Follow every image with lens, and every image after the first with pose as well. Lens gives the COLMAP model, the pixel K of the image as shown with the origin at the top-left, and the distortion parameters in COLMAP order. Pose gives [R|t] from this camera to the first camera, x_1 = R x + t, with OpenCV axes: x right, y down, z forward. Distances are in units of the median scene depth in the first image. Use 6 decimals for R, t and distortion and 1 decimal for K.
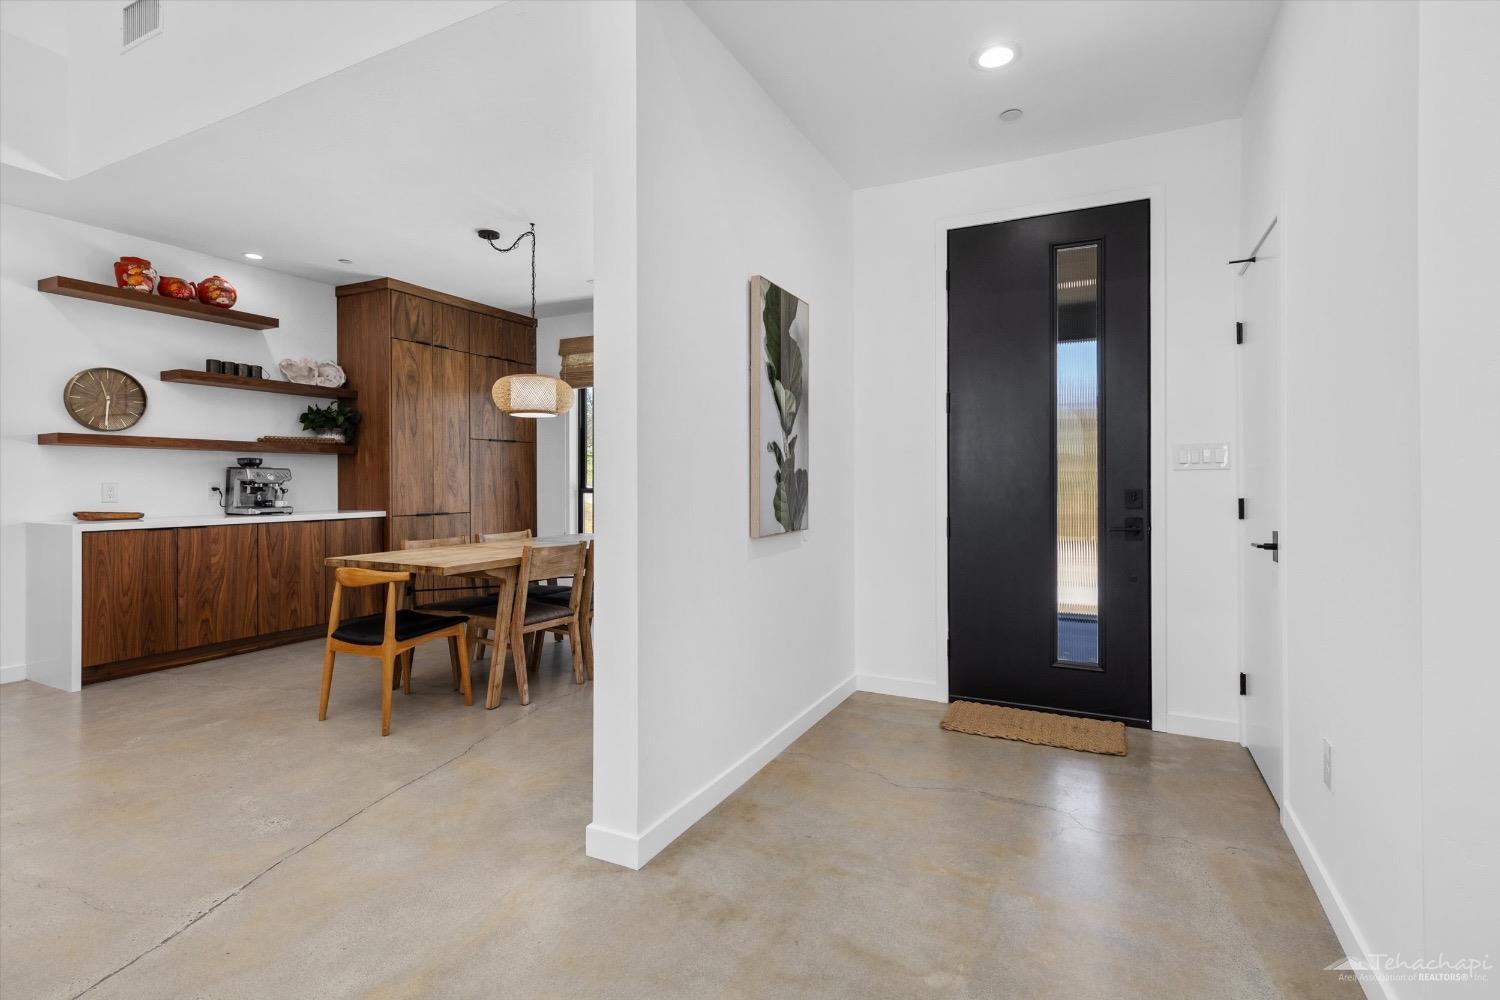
lens RADIAL K [[718.3, 0, 752.9], [0, 718.3, 479.7], [0, 0, 1]] dist [-0.000666, -0.000619]
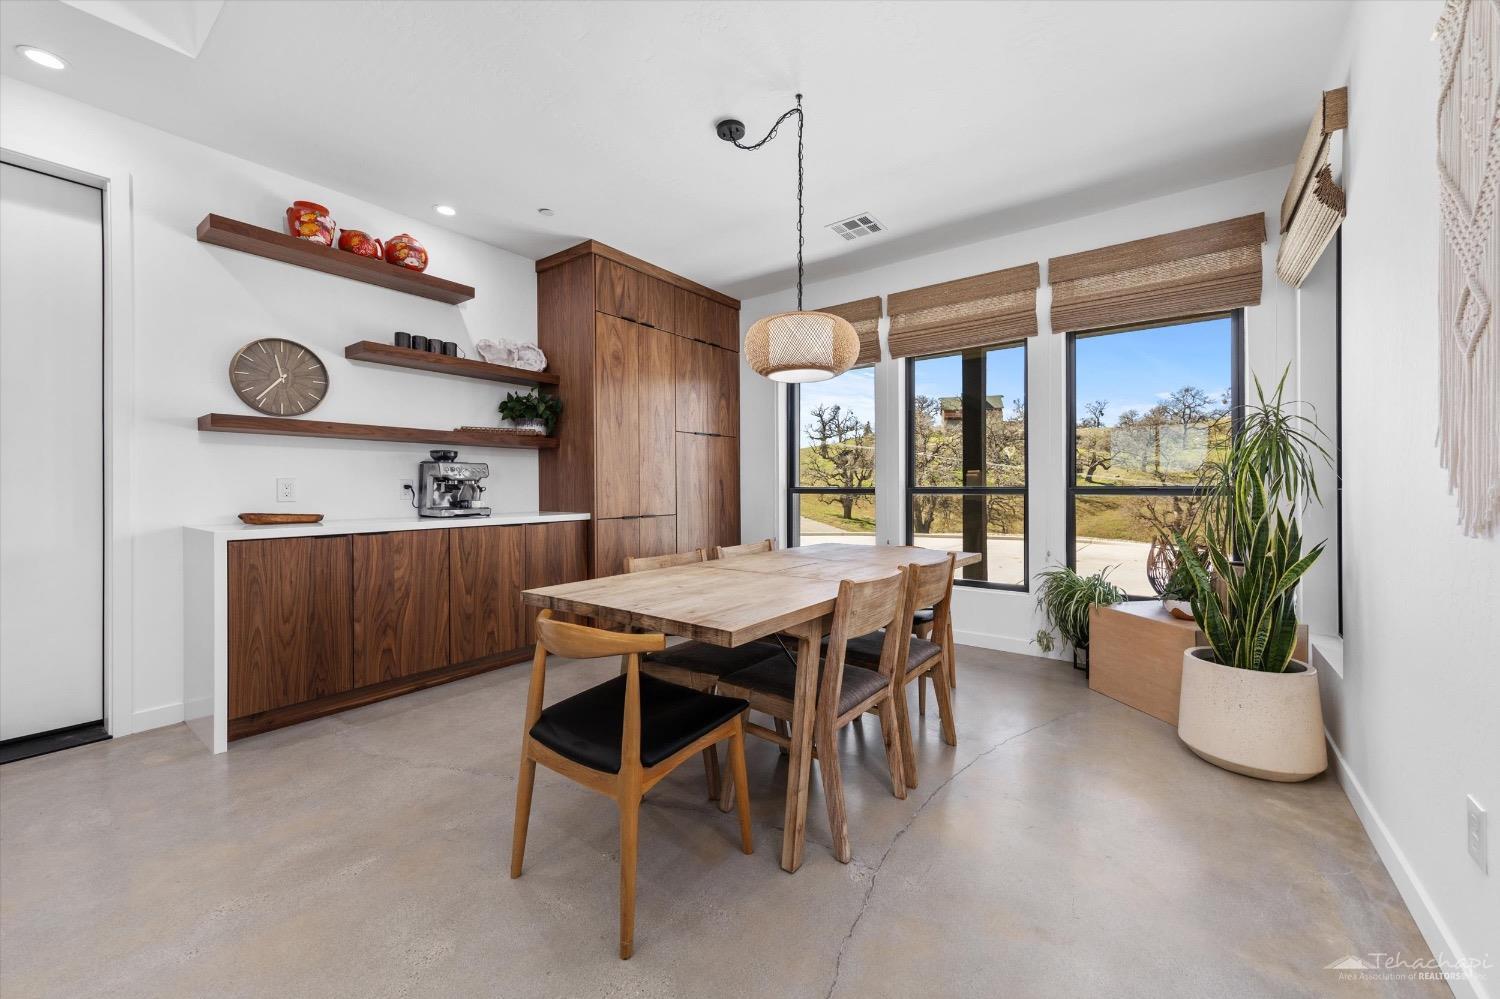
lens RADIAL K [[581.9, 0, 743.0], [0, 581.9, 486.7], [0, 0, 1]] dist [0.000236, -0.000080]
pose [[0.982670, -0.002386, -0.185348, -0.228314], [0.002791, 0.999994, 0.001929, 0.012666], [0.185343, -0.002413, 0.982671, 0.394527]]
